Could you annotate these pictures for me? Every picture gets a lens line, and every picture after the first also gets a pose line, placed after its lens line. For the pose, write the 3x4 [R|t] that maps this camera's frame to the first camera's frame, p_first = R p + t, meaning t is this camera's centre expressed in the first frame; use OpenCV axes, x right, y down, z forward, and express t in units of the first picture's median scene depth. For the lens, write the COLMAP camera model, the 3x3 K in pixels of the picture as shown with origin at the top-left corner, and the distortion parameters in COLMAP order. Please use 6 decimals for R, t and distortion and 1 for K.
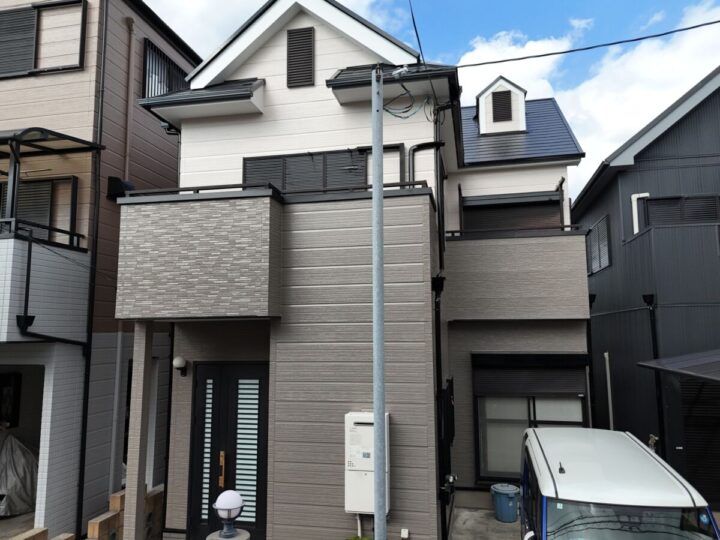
lens RADIAL K [[531.4, 0, 359.1], [0, 531.4, 270.0], [0, 0, 1]] dist [0.061169, -0.035742]
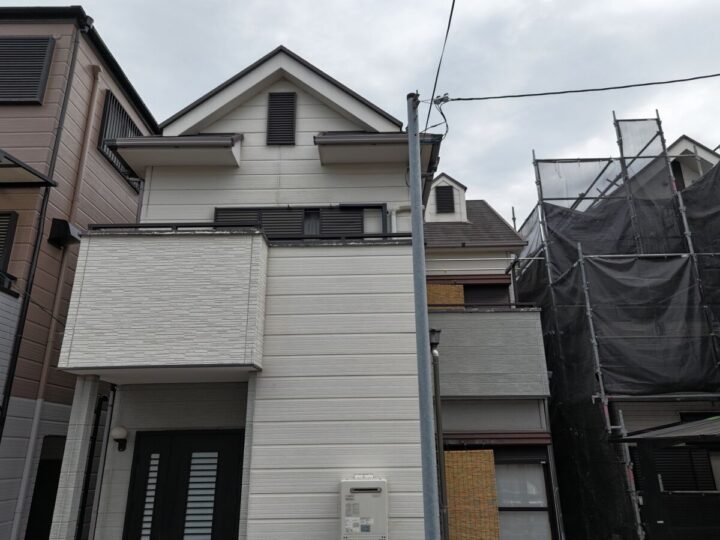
lens RADIAL K [[531.4, 0, 359.6], [0, 531.4, 270.0], [0, 0, 1]] dist [0.061169, -0.035742]
pose [[0.980727, 0.061393, 0.185489, -0.135876], [-0.021448, 0.977442, -0.210110, 0.091095], [-0.194204, 0.202082, 0.959921, 0.065544]]
